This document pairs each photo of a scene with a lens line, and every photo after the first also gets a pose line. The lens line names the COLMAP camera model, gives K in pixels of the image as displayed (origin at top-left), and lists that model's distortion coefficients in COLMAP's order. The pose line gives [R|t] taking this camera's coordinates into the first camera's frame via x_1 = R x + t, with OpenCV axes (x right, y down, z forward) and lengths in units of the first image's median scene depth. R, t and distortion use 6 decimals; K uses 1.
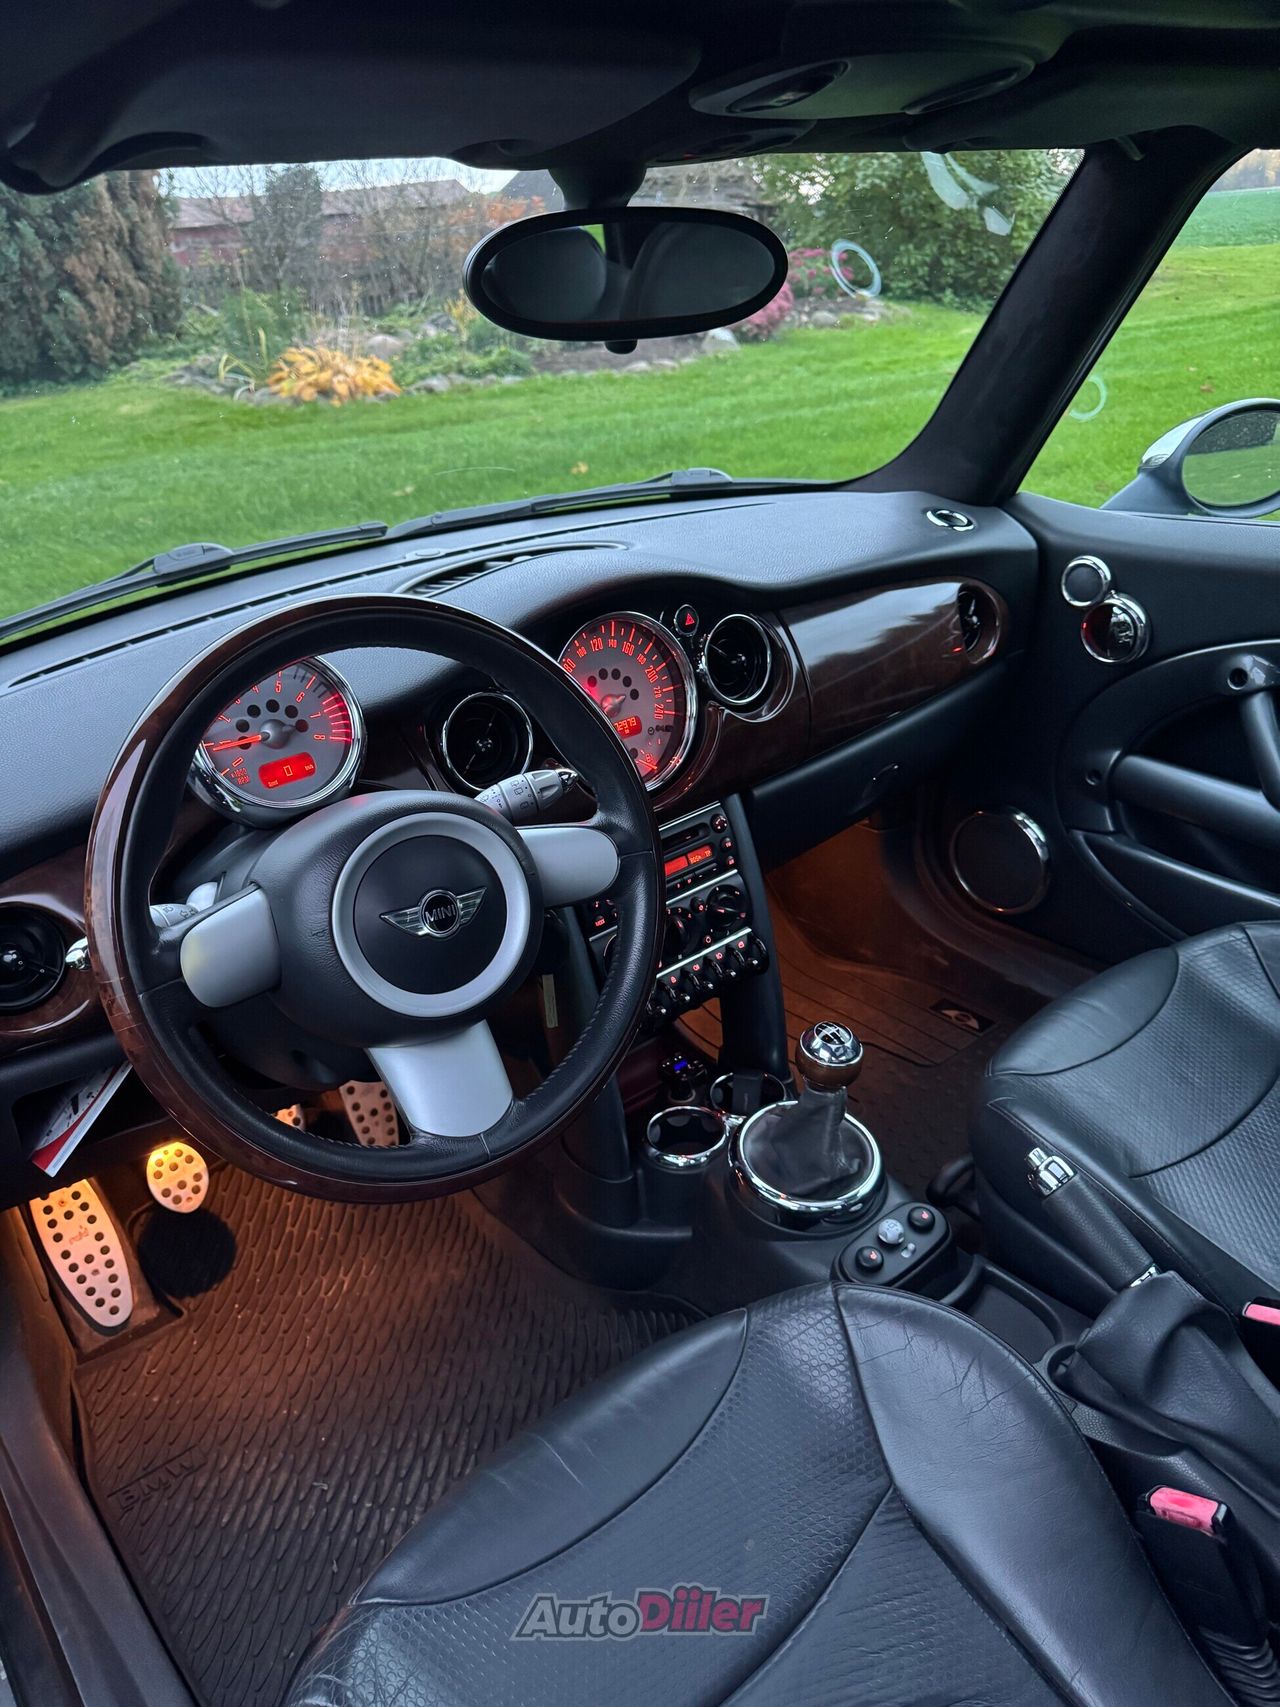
lens RADIAL K [[1226.7, 0, 626.8], [0, 1226.7, 846.3], [0, 0, 1]] dist [0.037728, -0.058241]
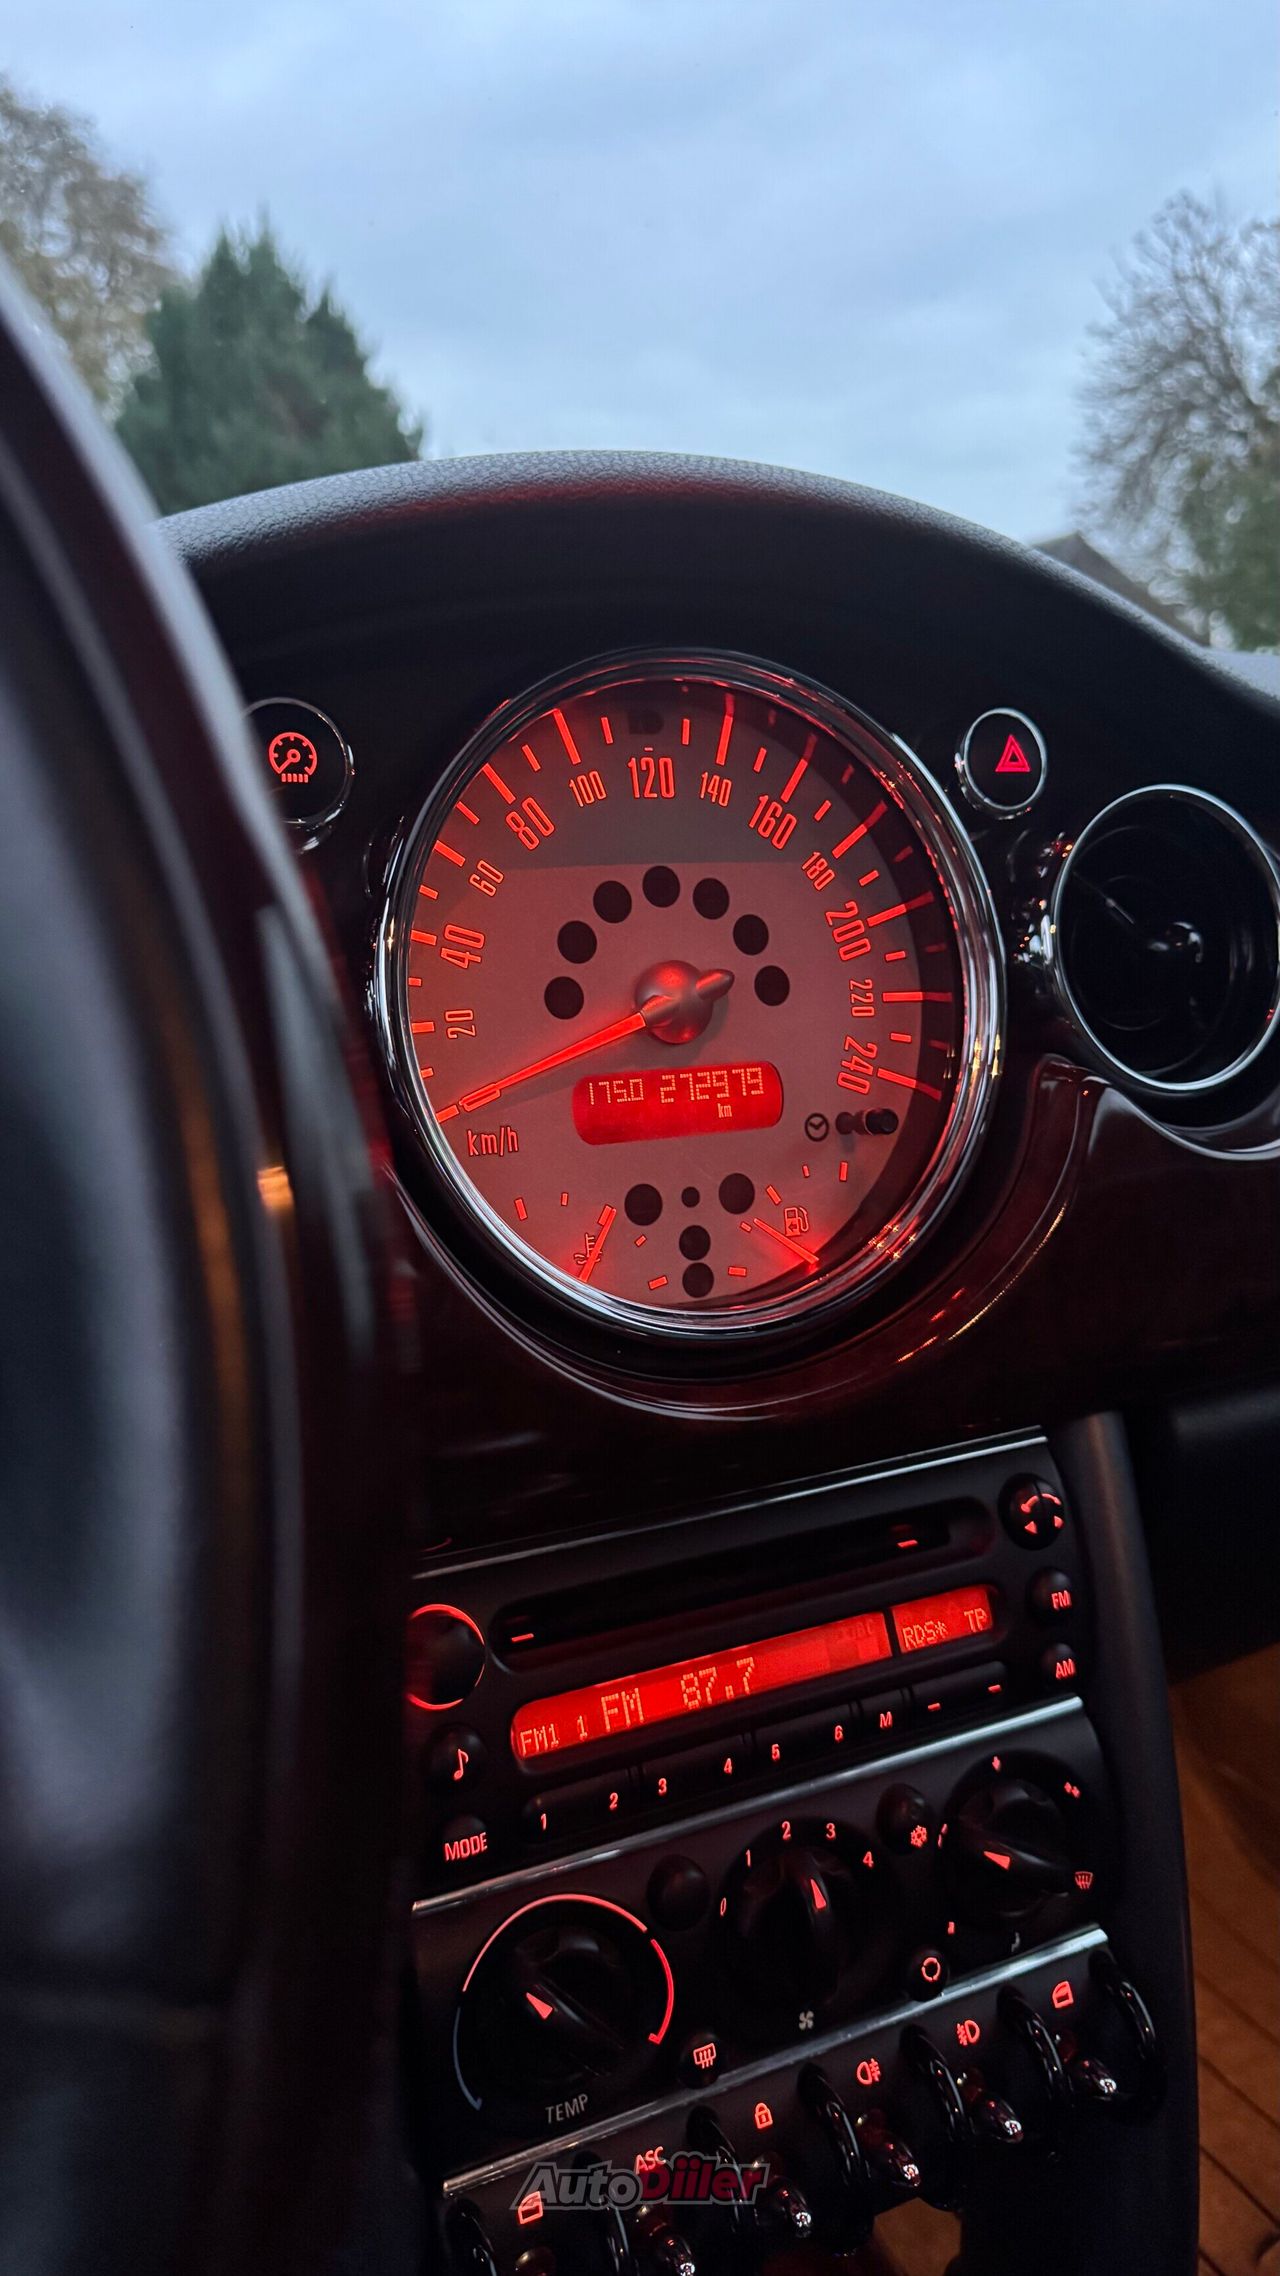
lens RADIAL K [[1704.6, 0, 640.0], [0, 1704.6, 1138.0], [0, 0, 1]] dist [-0.009508, -0.006590]
pose [[0.971231, 0.131129, -0.198786, 0.006532], [-0.169481, 0.967013, -0.190164, -0.001546], [0.167293, 0.218384, 0.961417, 0.072477]]
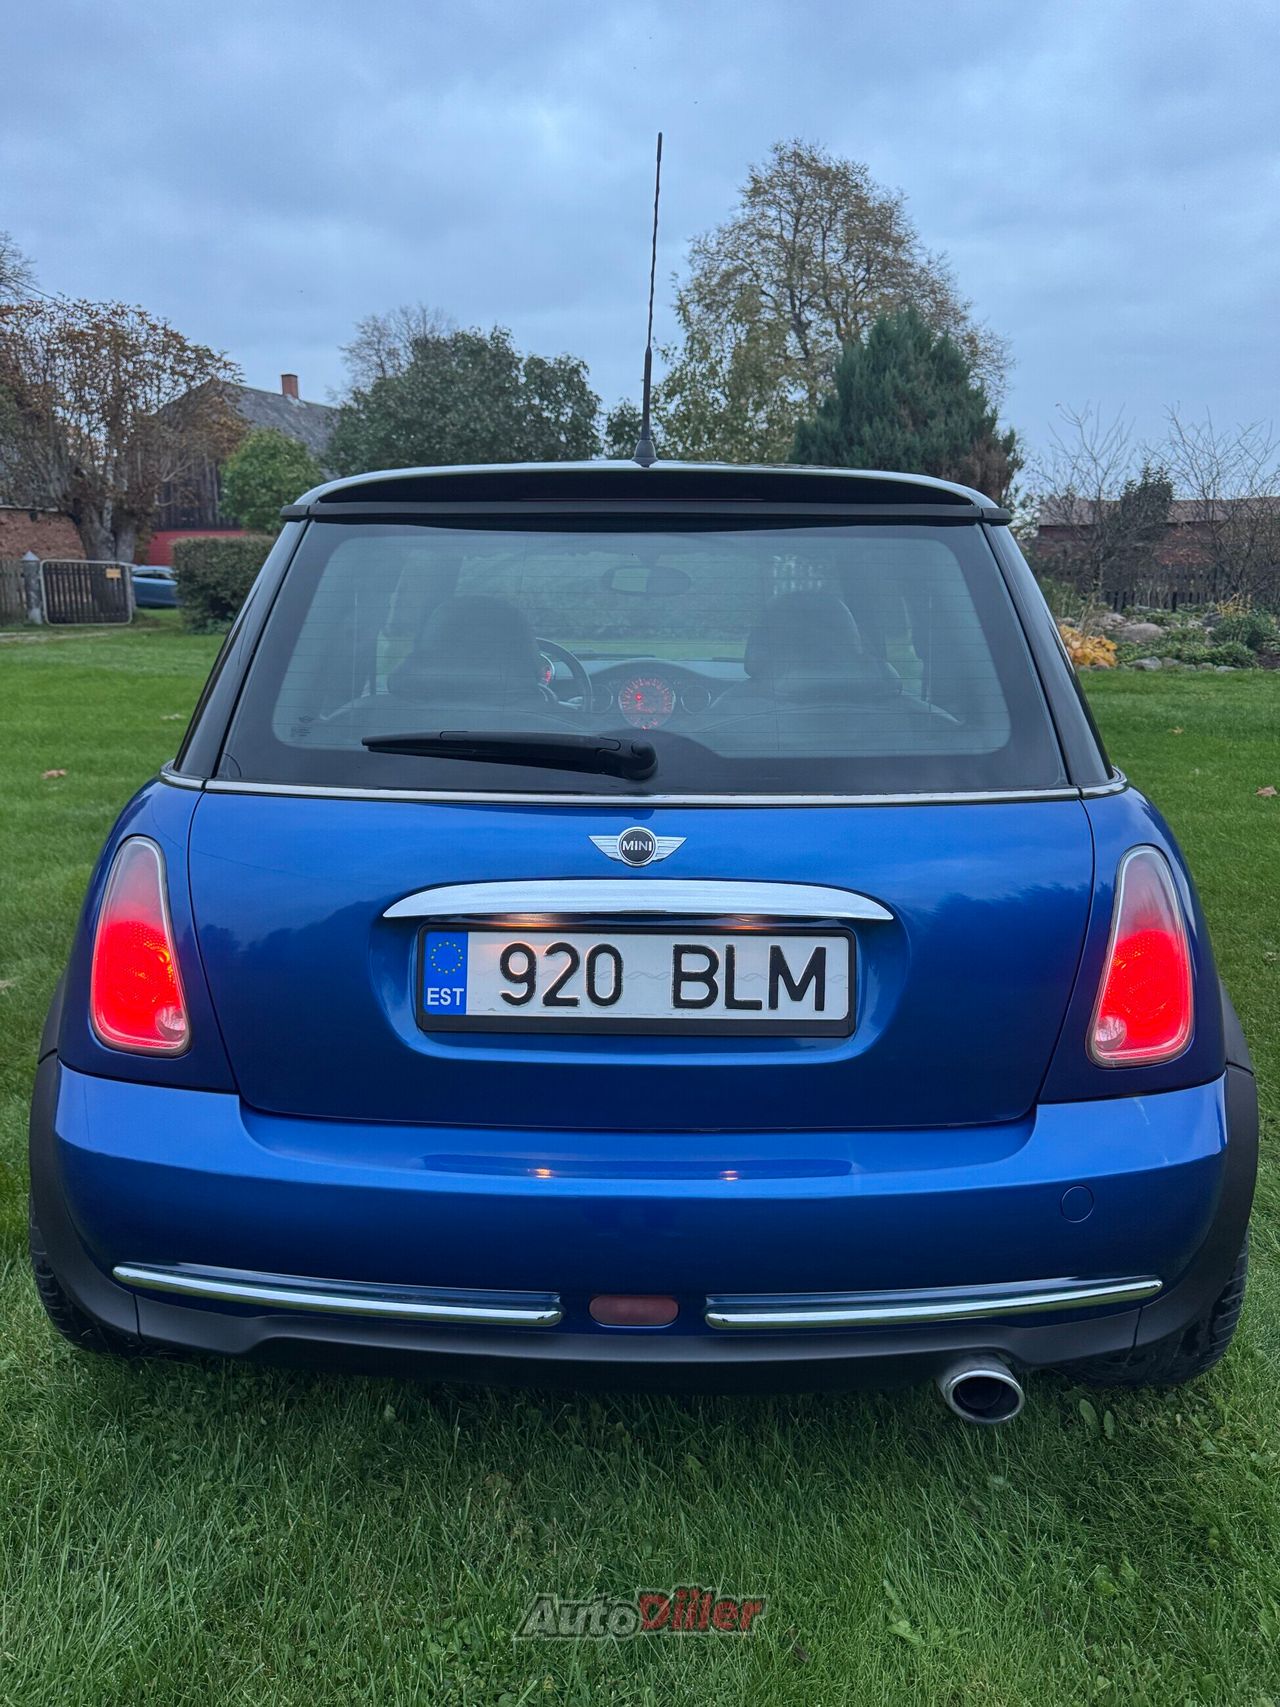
lens RADIAL K [[1226.7, 0, 626.8], [0, 1226.7, 846.3], [0, 0, 1]] dist [0.037728, -0.058241]
pose [[0.765649, 0.213592, -0.606762, 0.225218], [-0.332389, 0.938943, -0.088902, 0.062416], [0.550727, 0.269749, 0.789896, -0.168364]]
